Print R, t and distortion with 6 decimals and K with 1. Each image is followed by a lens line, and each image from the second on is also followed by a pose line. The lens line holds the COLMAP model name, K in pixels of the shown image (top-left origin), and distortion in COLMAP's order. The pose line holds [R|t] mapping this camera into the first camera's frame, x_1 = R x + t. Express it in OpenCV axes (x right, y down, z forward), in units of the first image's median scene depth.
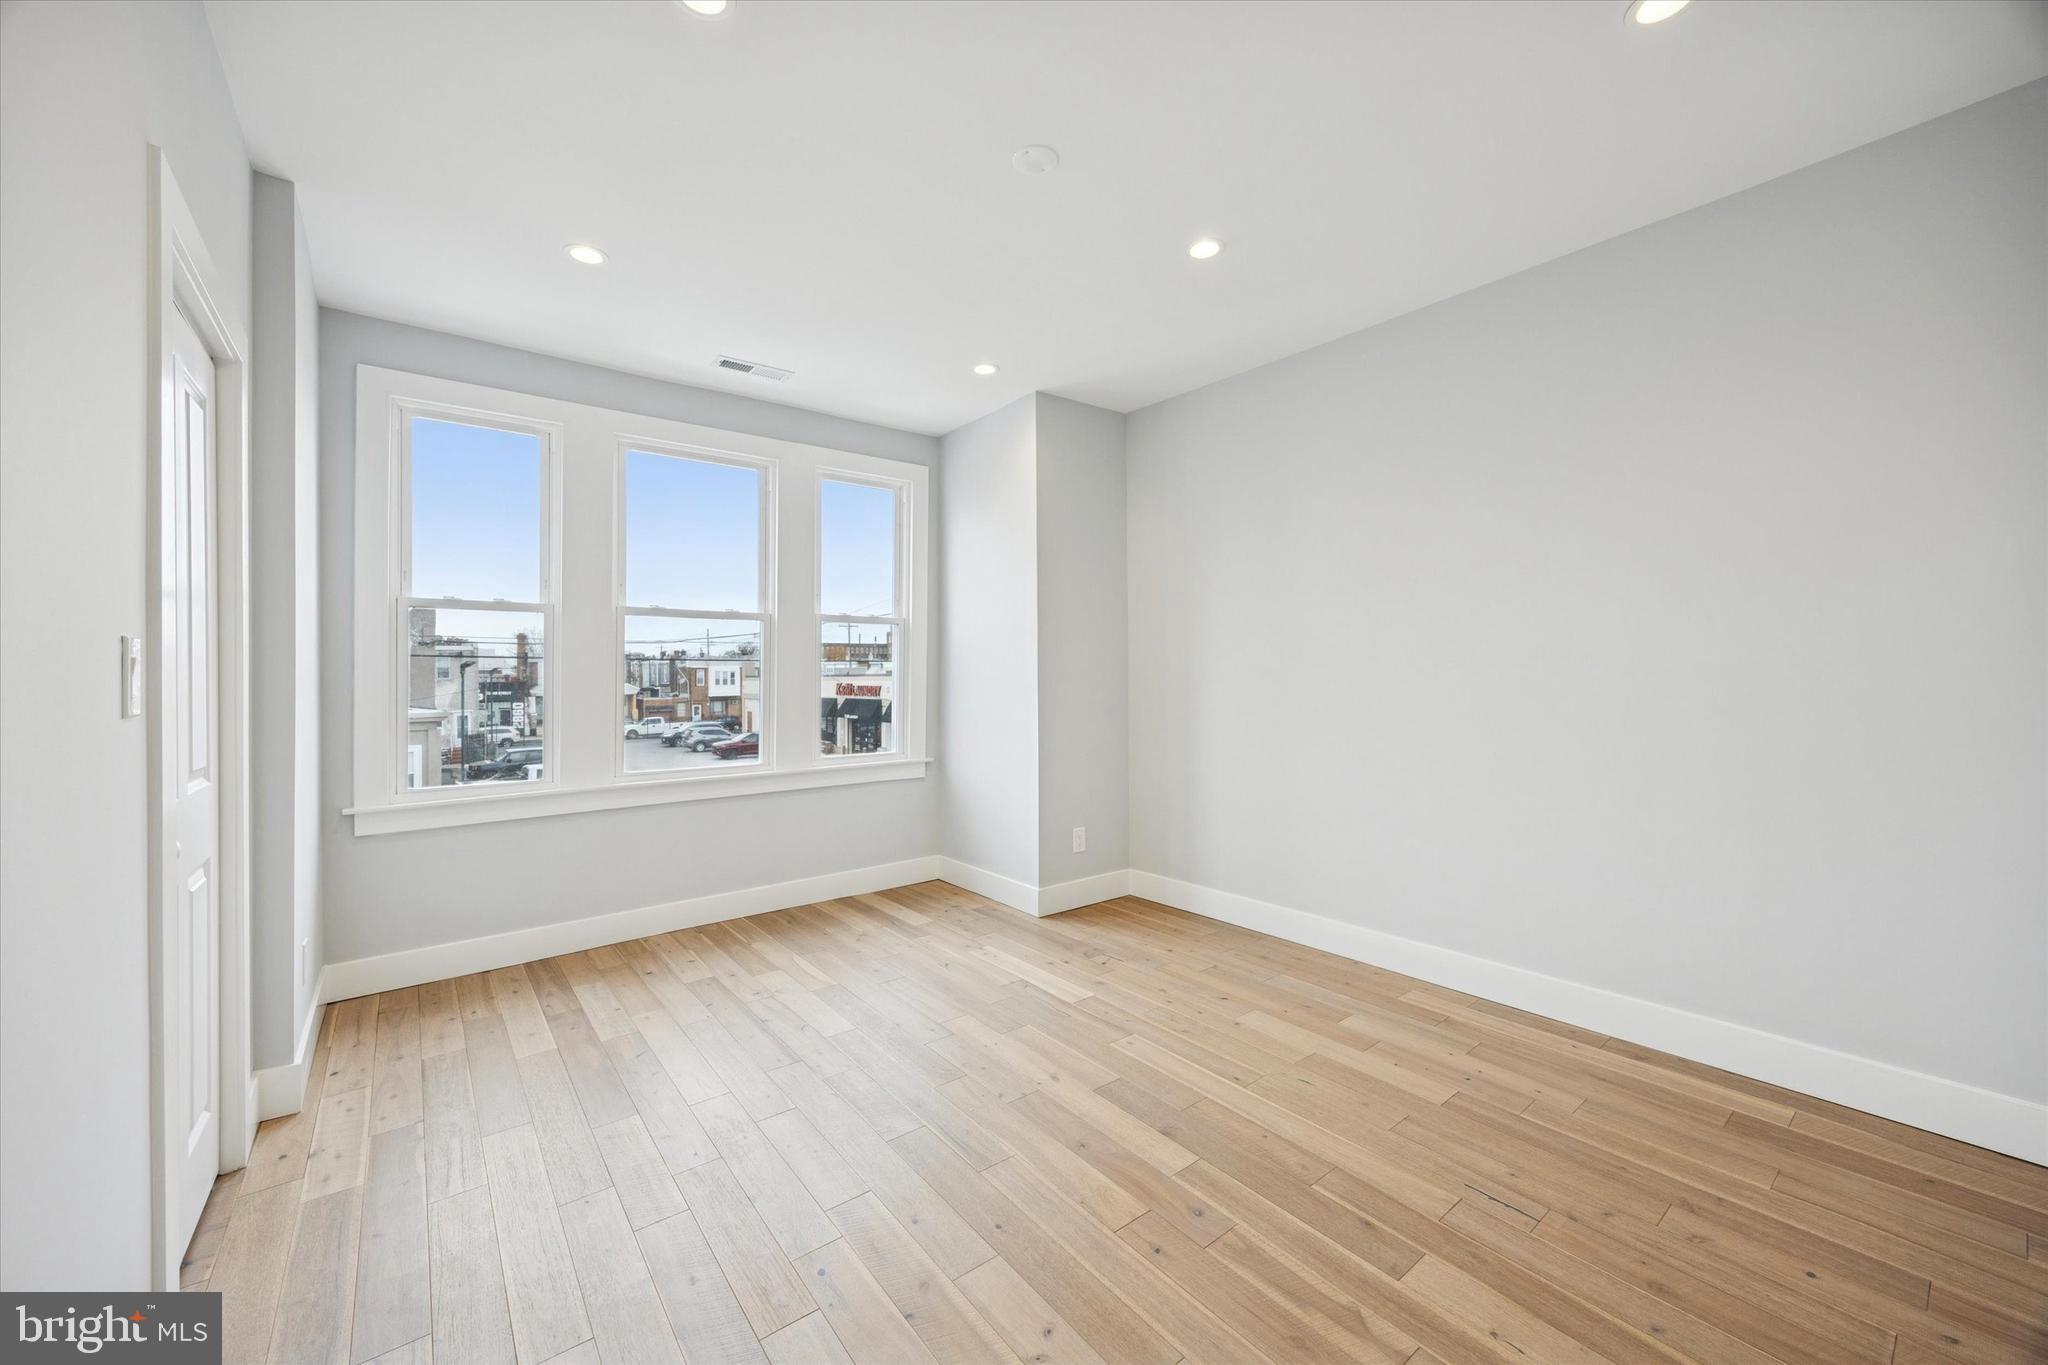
lens RADIAL K [[778.1, 0, 1012.1], [0, 778.1, 677.2], [0, 0, 1]] dist [-0.001274, -0.000190]
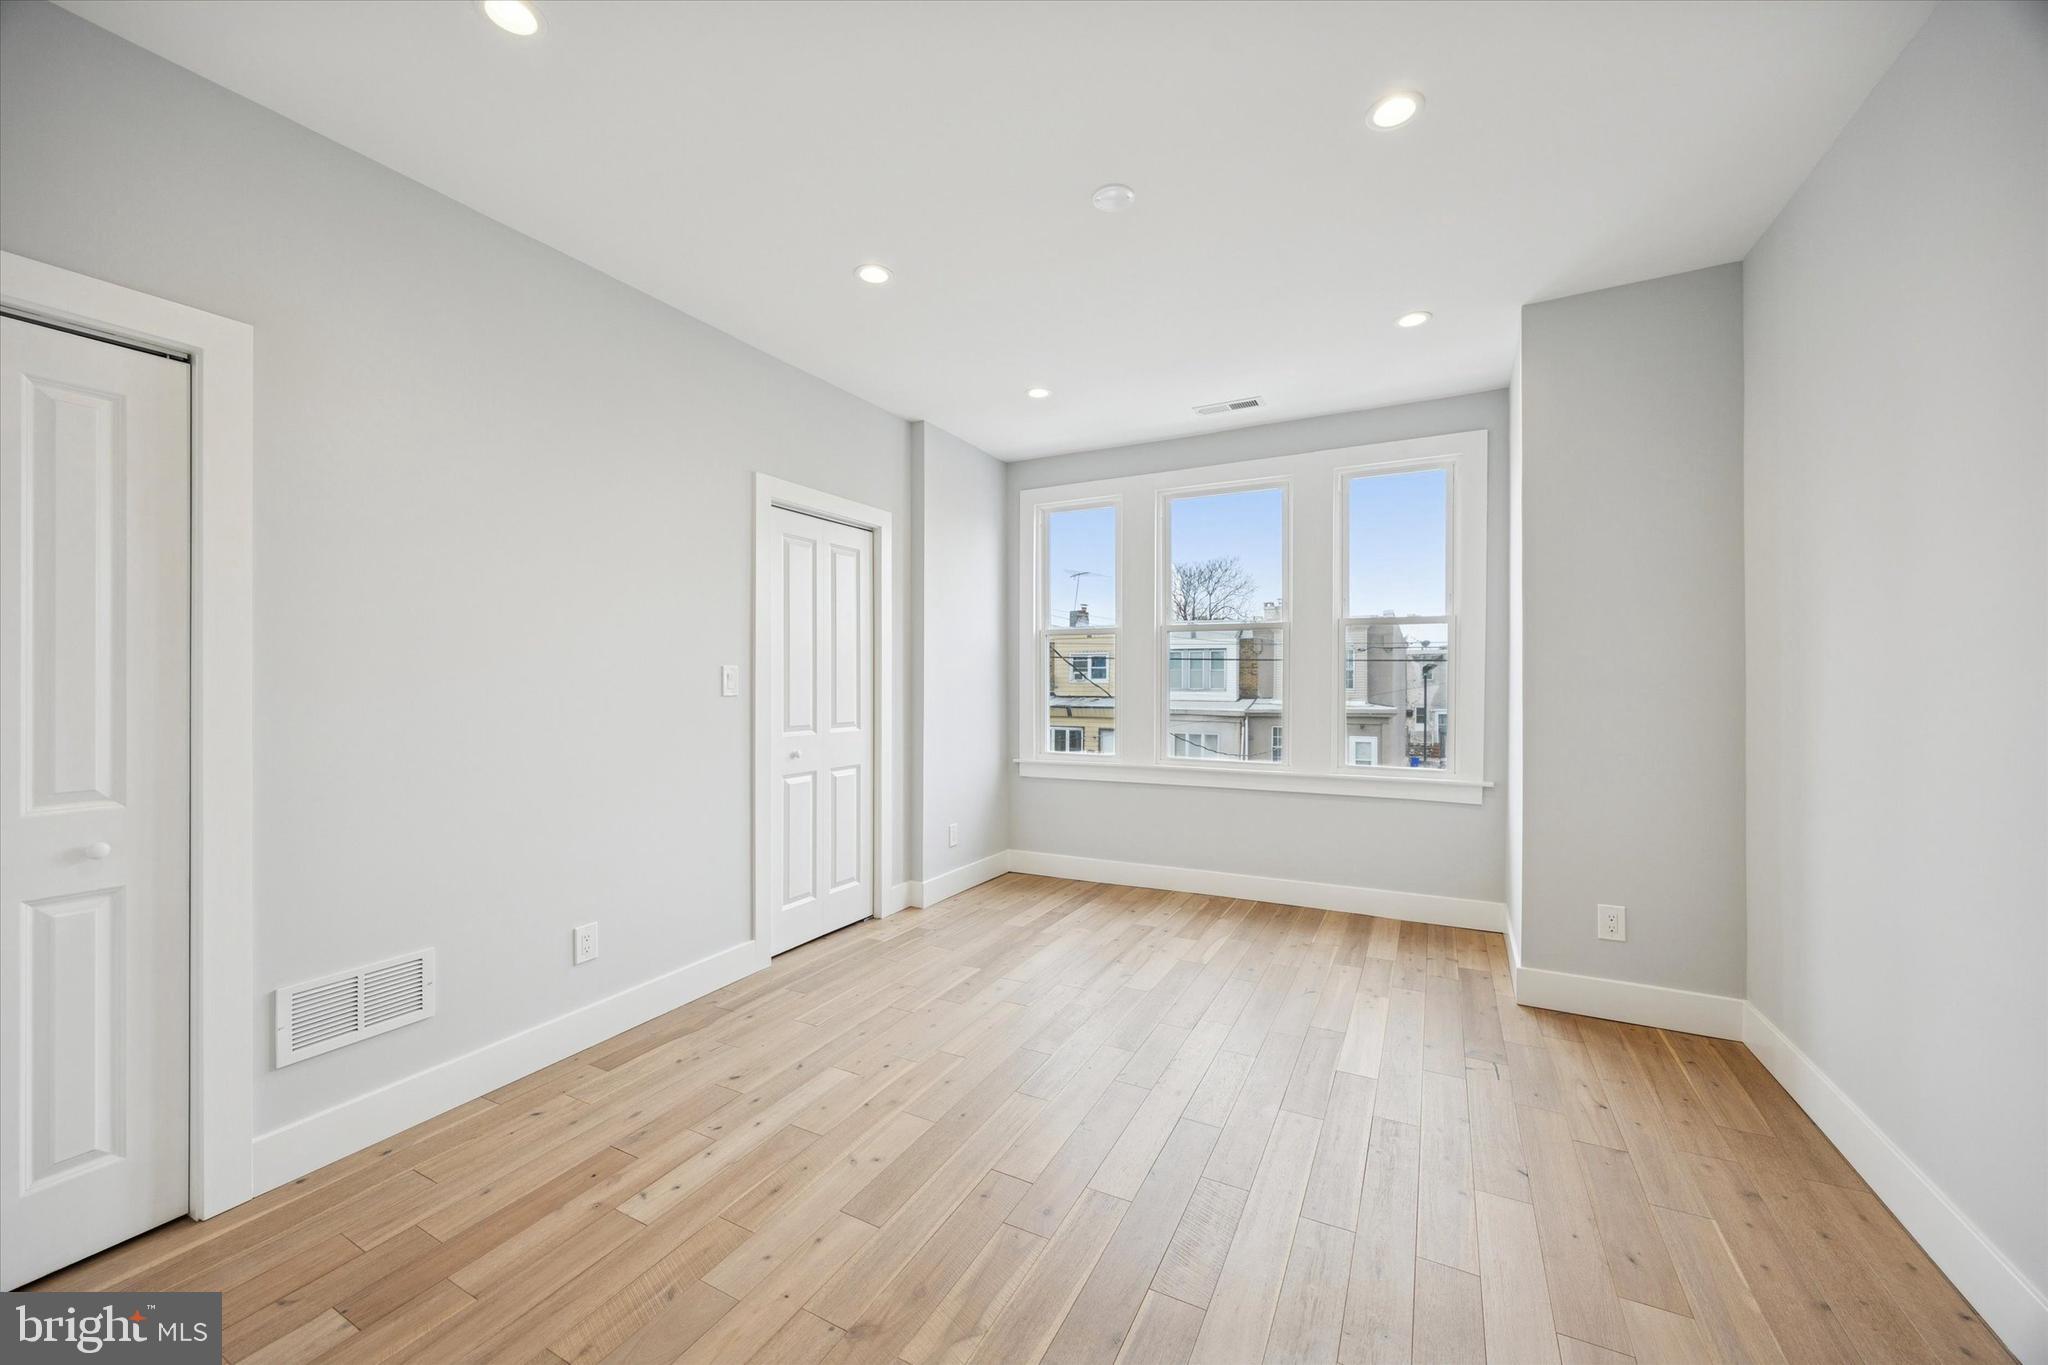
lens RADIAL K [[778.1, 0, 1018.4], [0, 778.1, 686.2], [0, 0, 1]] dist [-0.001274, -0.000190]
pose [[0.402332, 0.013705, -0.915391, 0.589522], [-0.004661, 0.999906, 0.012922, -0.008077], [0.915482, -0.000932, 0.402358, 0.283742]]
